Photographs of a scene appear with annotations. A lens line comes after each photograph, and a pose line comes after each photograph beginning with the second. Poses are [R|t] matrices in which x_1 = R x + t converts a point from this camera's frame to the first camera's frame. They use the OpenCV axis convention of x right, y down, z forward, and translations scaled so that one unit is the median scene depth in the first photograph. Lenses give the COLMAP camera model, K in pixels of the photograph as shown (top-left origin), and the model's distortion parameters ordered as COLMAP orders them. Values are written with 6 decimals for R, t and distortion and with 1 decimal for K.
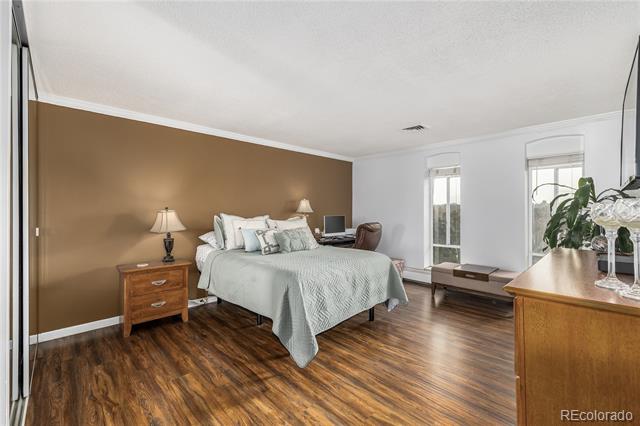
lens RADIAL K [[270.7, 0, 318.8], [0, 270.7, 209.9], [0, 0, 1]] dist [-0.000484, 0.000350]
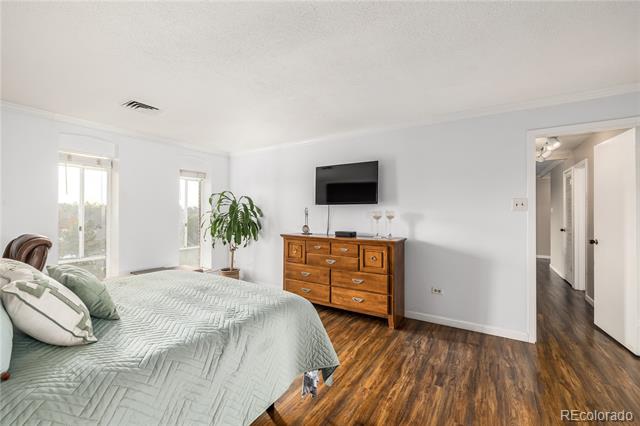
lens RADIAL K [[270.7, 0, 318.8], [0, 270.7, 209.9], [0, 0, 1]] dist [-0.000484, 0.000350]
pose [[-0.233974, 0.012969, 0.972156, -0.922375], [-0.005777, 0.999875, -0.014729, 0.007873], [-0.972226, -0.009063, -0.233870, 1.223834]]
